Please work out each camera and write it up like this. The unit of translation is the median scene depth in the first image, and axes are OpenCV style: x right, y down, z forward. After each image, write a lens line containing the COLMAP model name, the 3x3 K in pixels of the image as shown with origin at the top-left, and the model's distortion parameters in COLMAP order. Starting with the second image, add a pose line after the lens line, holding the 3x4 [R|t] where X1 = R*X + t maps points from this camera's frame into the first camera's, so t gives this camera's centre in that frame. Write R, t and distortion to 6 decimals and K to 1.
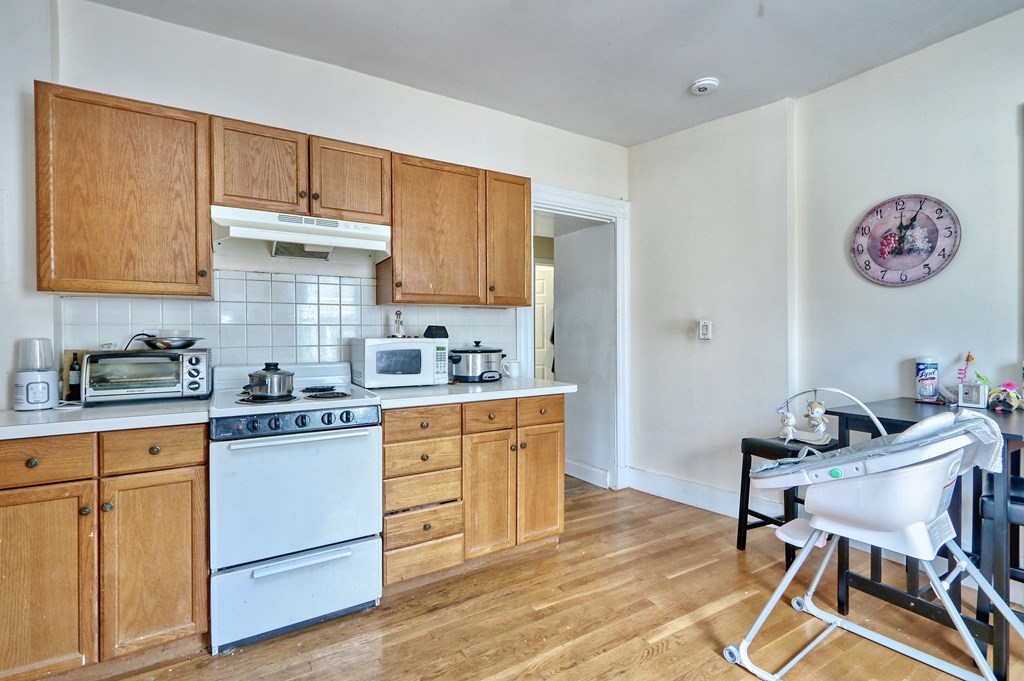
lens RADIAL K [[469.2, 0, 514.7], [0, 469.2, 338.1], [0, 0, 1]] dist [0.000522, -0.000019]
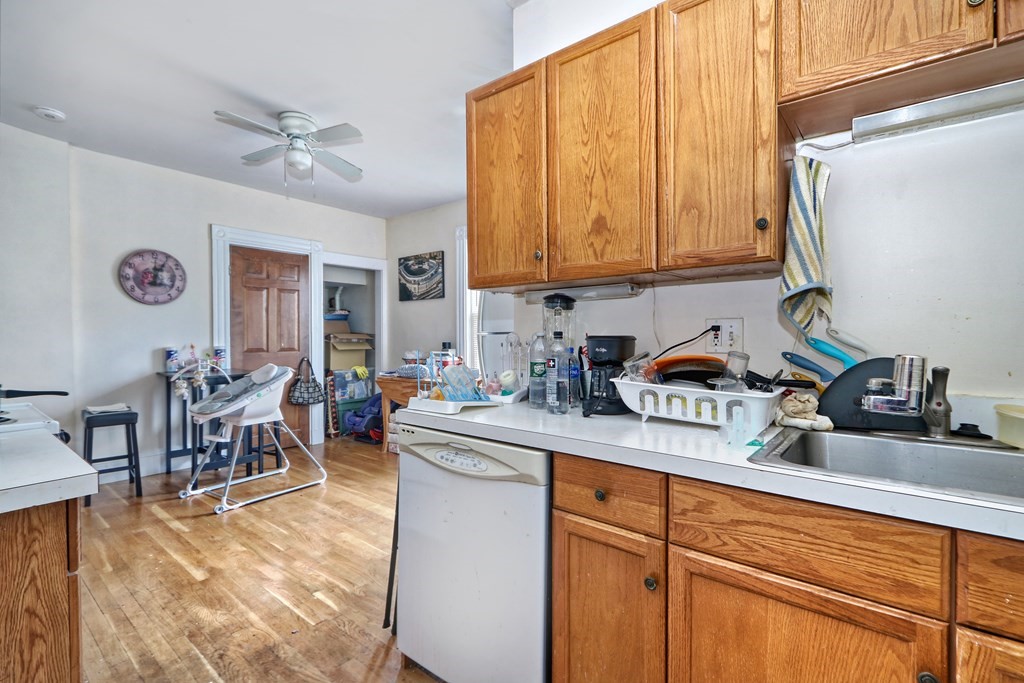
lens RADIAL K [[469.2, 0, 514.4], [0, 469.2, 335.3], [0, 0, 1]] dist [0.000522, -0.000019]
pose [[-0.330046, -0.006173, 0.943945, -1.158062], [-0.000920, 0.999980, 0.006218, -0.015774], [-0.943965, 0.001183, -0.330045, 0.359762]]
